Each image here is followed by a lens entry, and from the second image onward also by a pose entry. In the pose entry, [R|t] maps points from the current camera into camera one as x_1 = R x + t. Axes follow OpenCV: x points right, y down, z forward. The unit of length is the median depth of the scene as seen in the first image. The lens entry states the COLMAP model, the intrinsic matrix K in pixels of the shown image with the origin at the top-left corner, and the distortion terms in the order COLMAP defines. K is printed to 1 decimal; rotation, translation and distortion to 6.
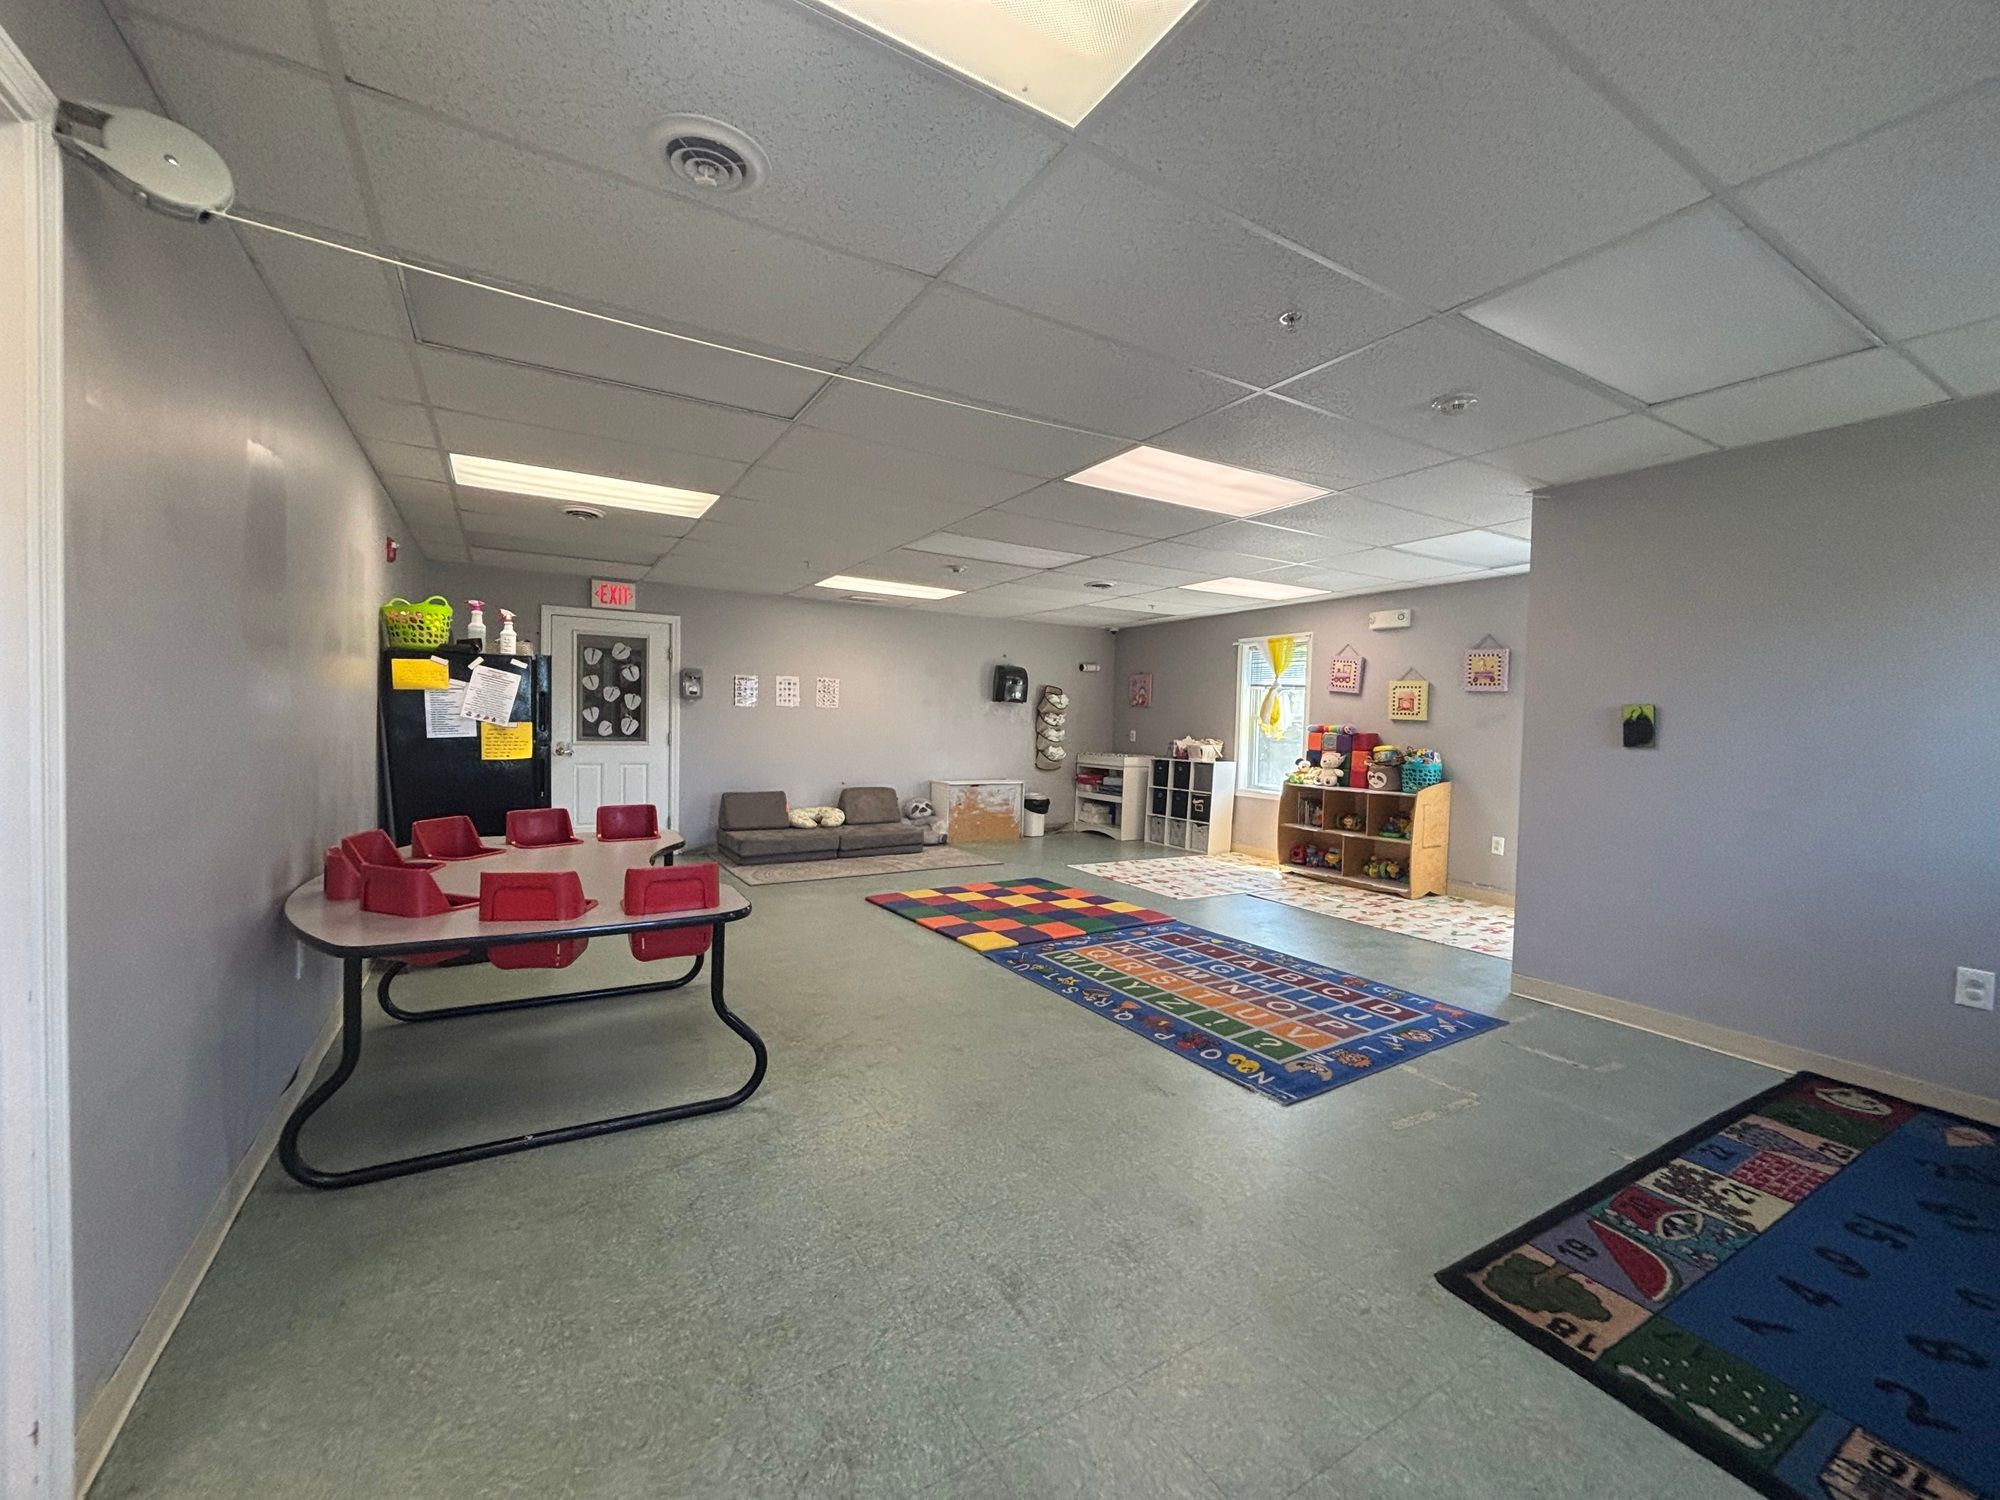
lens RADIAL K [[810.0, 0, 1000.0], [0, 810.0, 750.0], [0, 0, 1]] dist [0.000195, 0.000013]
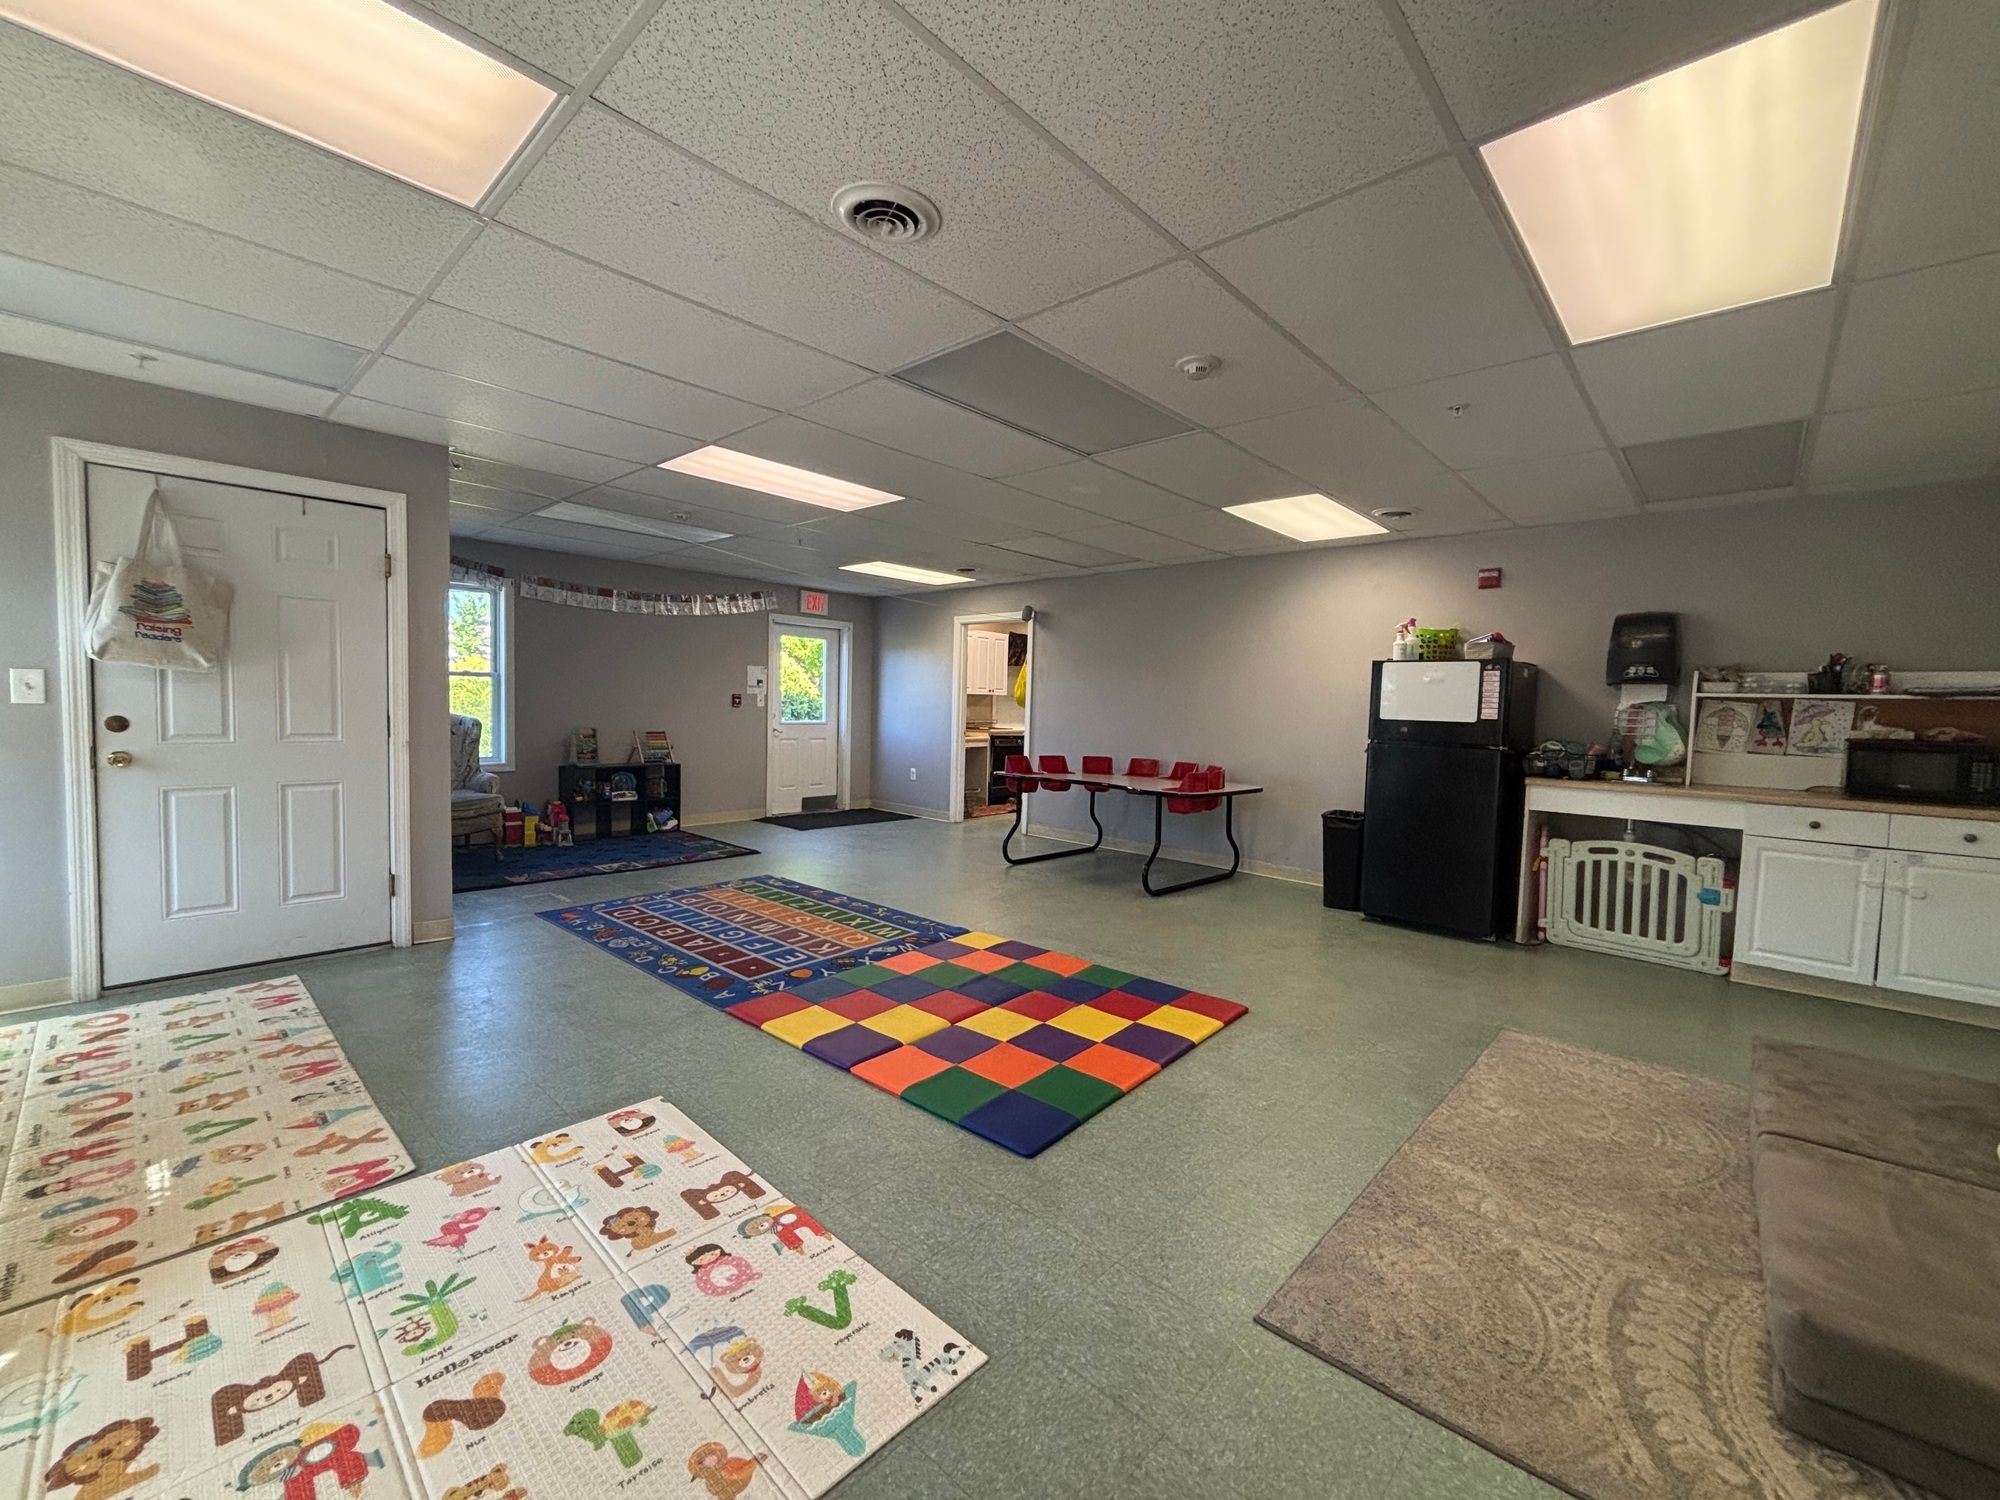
lens RADIAL K [[810.0, 0, 1000.0], [0, 810.0, 750.0], [0, 0, 1]] dist [0.000195, 0.000013]
pose [[-0.958516, -0.036603, -0.282680, 0.245456], [-0.061934, 0.994772, 0.081199, -0.058887], [0.278229, 0.095338, -0.955771, 2.003849]]
